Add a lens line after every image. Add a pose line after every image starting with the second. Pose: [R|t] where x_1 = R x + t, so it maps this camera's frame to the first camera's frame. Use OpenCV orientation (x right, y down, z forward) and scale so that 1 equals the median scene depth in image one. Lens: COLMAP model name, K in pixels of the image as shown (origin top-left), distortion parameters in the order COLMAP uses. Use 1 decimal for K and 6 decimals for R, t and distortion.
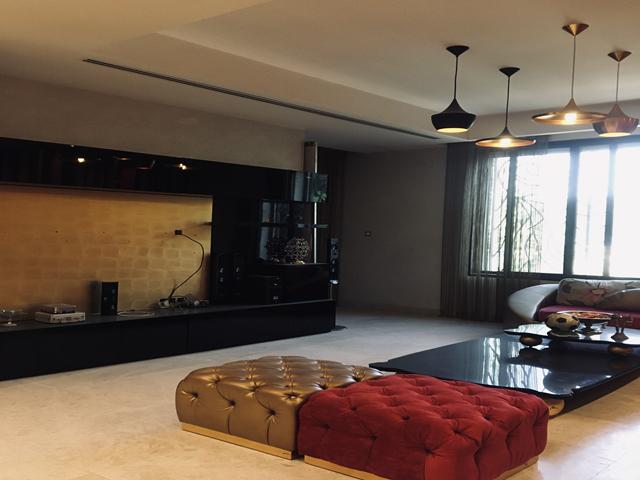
lens RADIAL K [[711.6, 0, 320.0], [0, 711.6, 240.0], [0, 0, 1]] dist [0.020431, 0.010563]
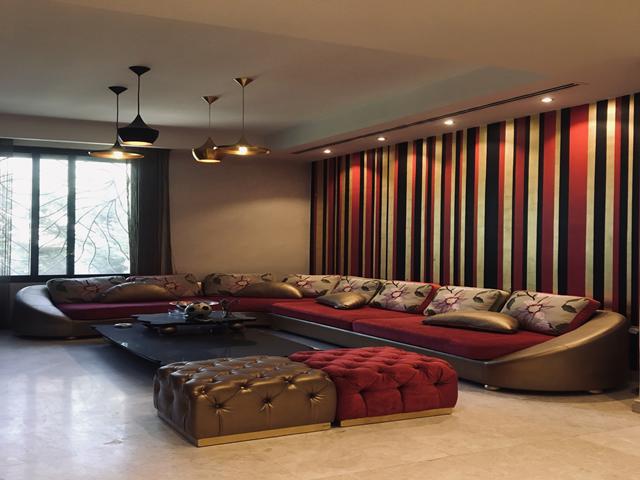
lens RADIAL K [[711.6, 0, 320.0], [0, 711.6, 240.0], [0, 0, 1]] dist [0.020431, 0.010563]
pose [[0.379218, -0.003648, 0.925300, -0.694949], [0.000897, 0.999993, 0.003574, -0.010239], [-0.925307, -0.000525, 0.379218, 0.333117]]
